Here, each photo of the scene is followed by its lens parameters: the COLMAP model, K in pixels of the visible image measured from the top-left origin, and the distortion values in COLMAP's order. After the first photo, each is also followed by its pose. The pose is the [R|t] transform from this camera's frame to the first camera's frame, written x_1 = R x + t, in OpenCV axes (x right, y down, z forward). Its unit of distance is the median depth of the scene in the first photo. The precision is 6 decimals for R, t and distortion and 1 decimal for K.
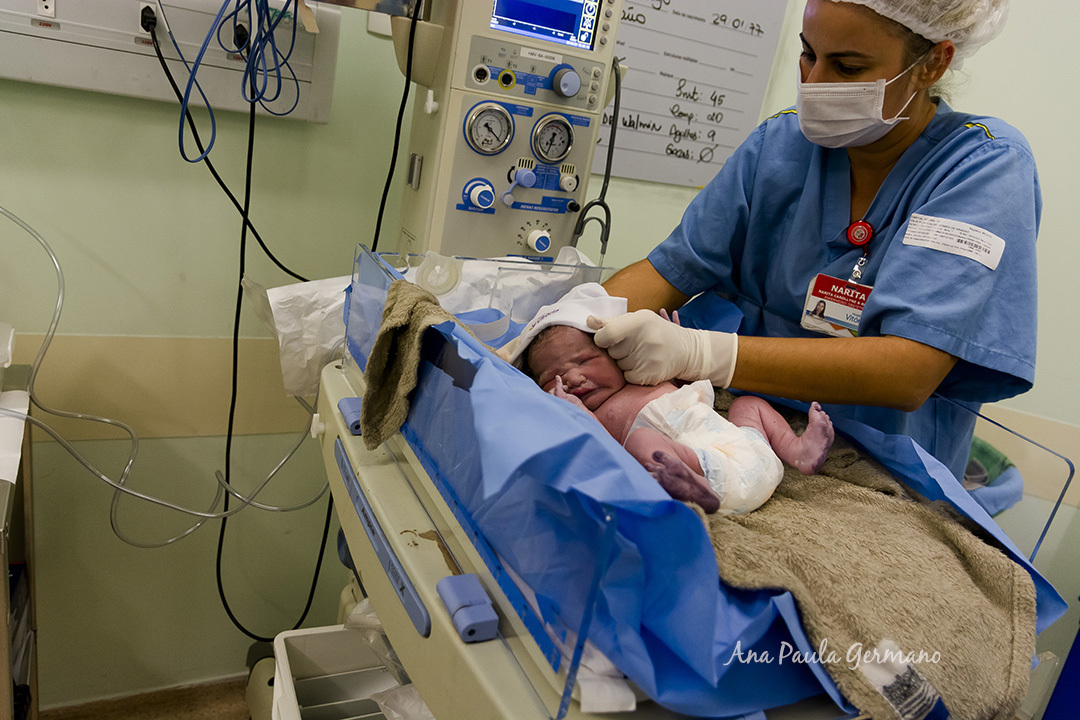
lens RADIAL K [[816.5, 0, 540.0], [0, 816.5, 360.0], [0, 0, 1]] dist [-0.026552, 0.009526]
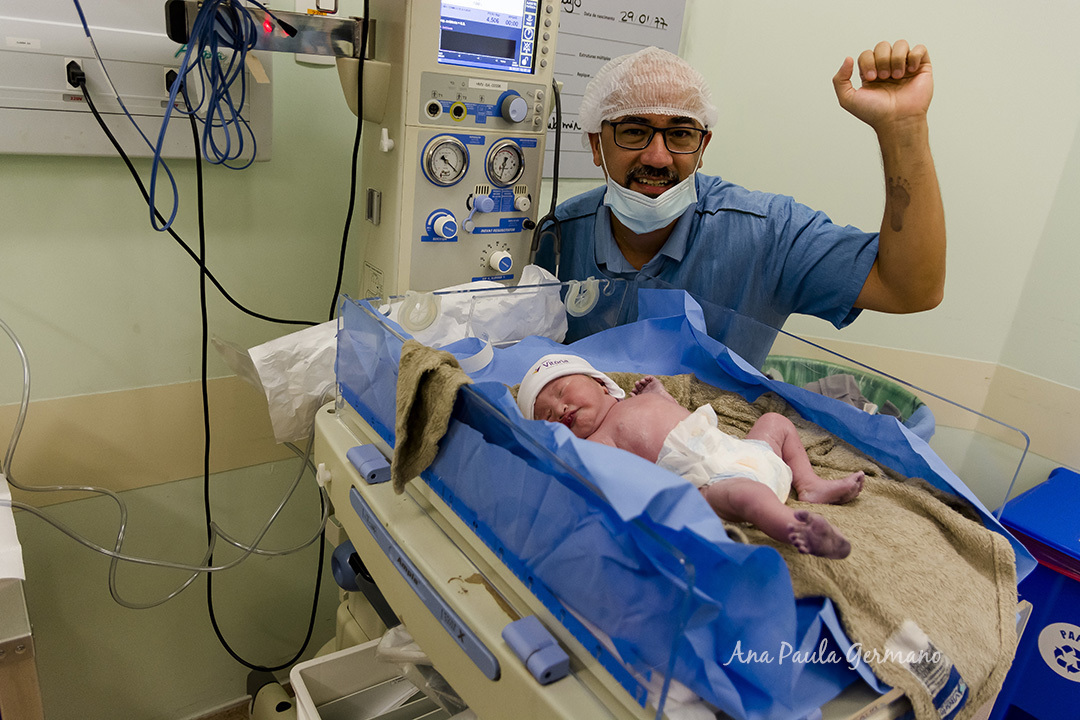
lens RADIAL K [[784.6, 0, 540.0], [0, 784.6, 360.0], [0, 0, 1]] dist [0.005654, -0.020933]
pose [[0.985618, -0.118615, 0.120364, -0.092616], [0.112151, 0.991929, 0.059148, -0.078454], [-0.126408, -0.044798, 0.990966, -0.008148]]
